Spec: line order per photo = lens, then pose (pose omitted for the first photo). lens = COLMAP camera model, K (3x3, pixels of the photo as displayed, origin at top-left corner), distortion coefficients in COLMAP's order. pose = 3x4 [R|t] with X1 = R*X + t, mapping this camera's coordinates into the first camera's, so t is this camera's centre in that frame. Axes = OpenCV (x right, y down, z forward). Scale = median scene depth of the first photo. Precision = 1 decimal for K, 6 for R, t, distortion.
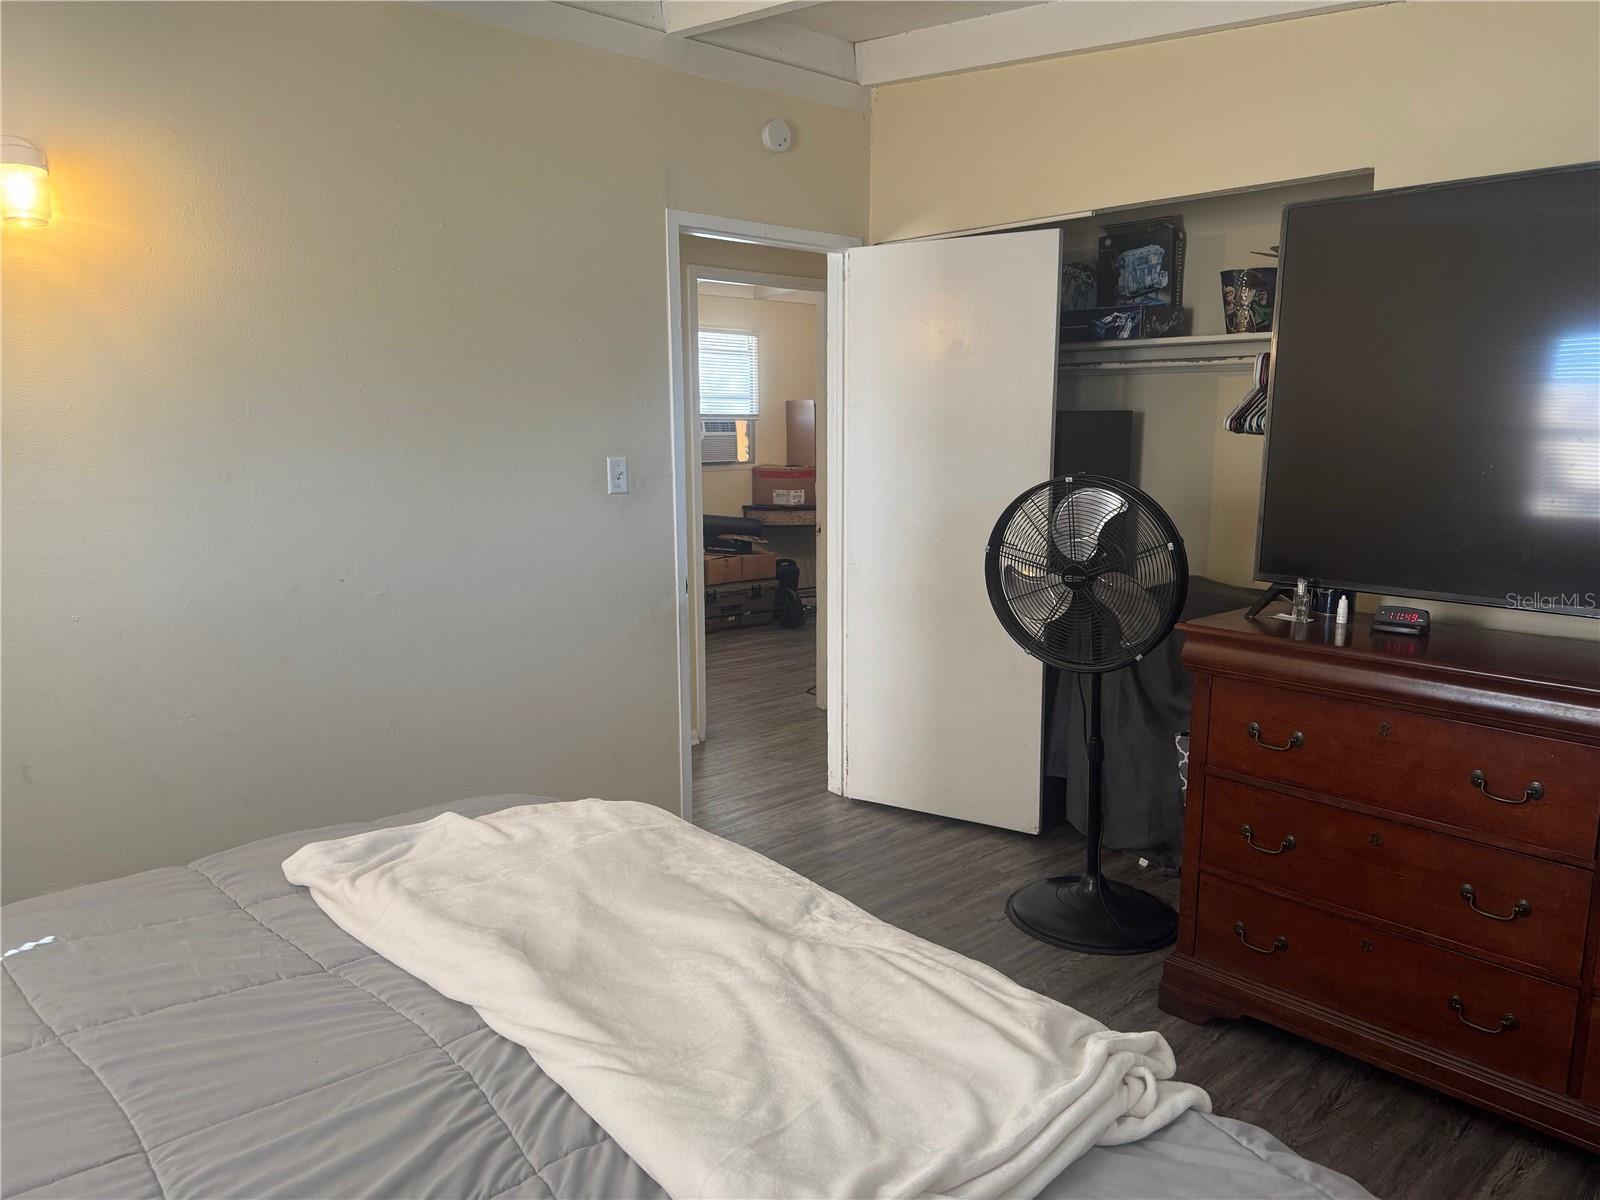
lens RADIAL K [[1133.1, 0, 801.9], [0, 1133.1, 608.0], [0, 0, 1]] dist [0.069362, -0.081218]
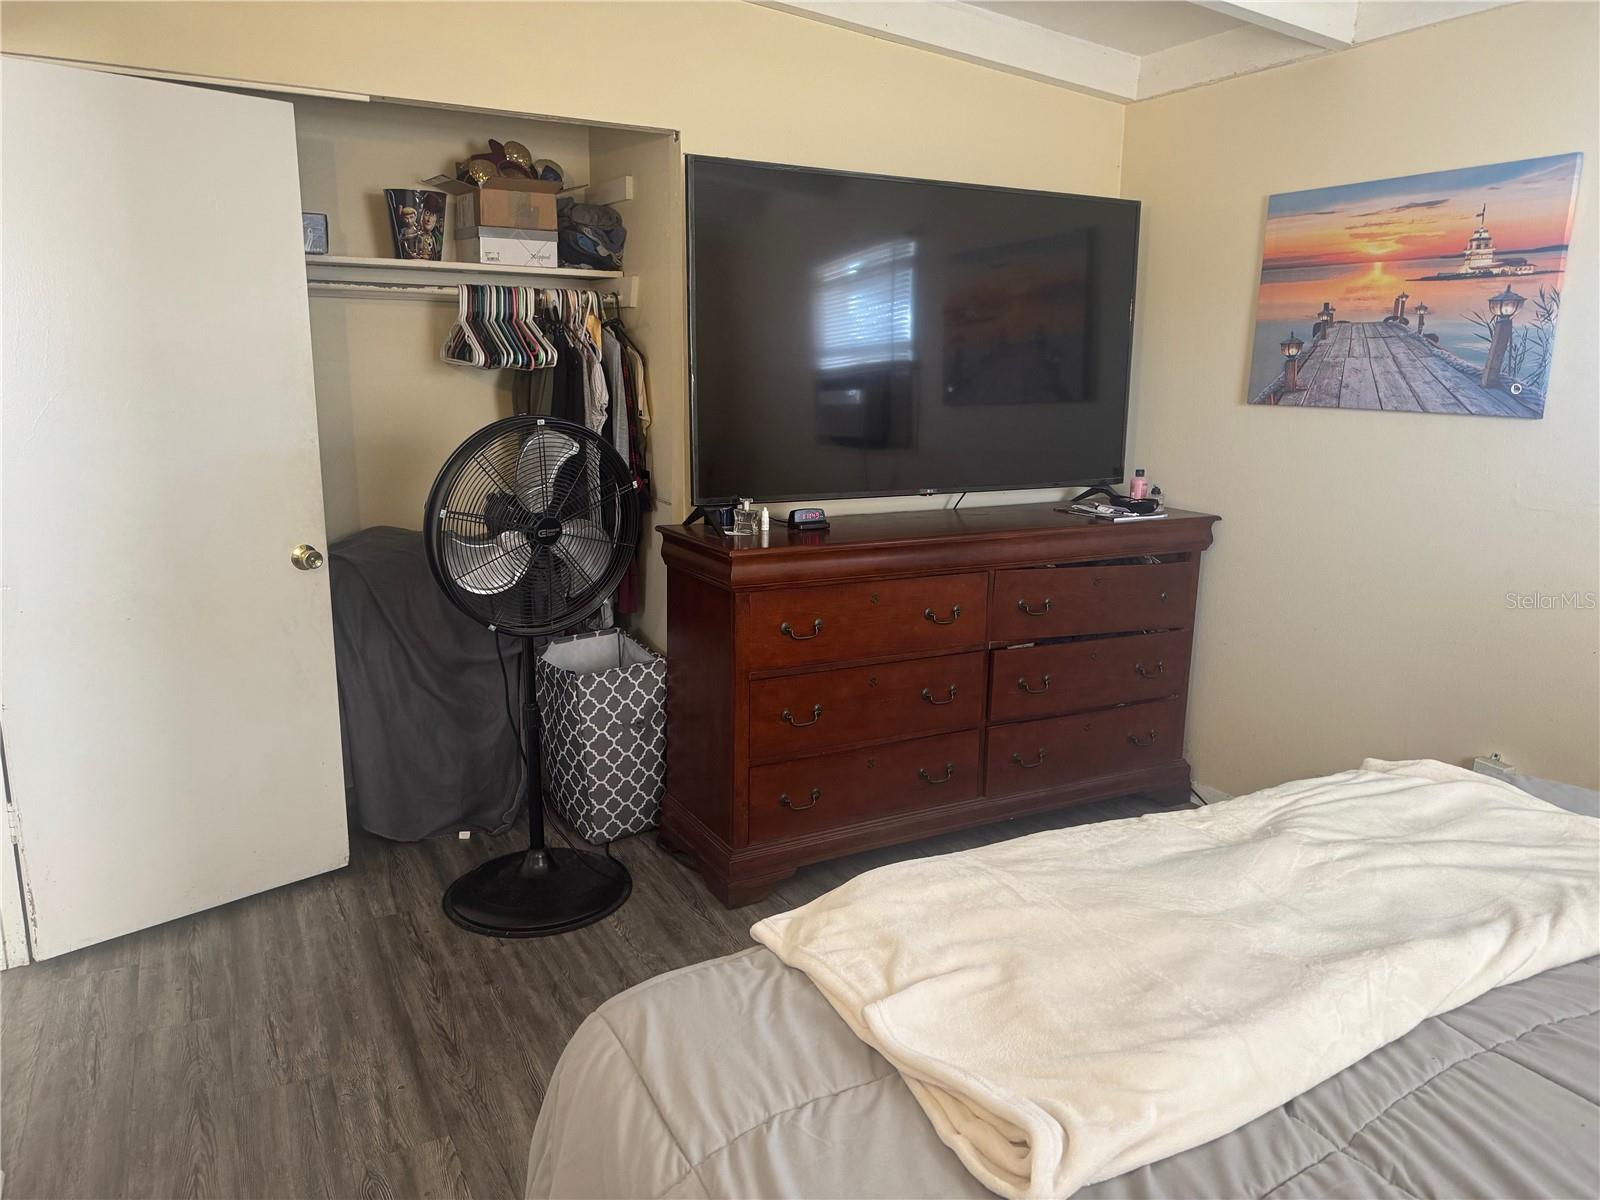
lens RADIAL K [[1133.1, 0, 802.7], [0, 1133.1, 592.1], [0, 0, 1]] dist [0.069362, -0.081218]
pose [[0.233398, -0.196835, 0.952251, -0.638201], [0.148017, 0.975077, 0.165274, -0.108800], [-0.961050, 0.102374, 0.256716, 0.634828]]
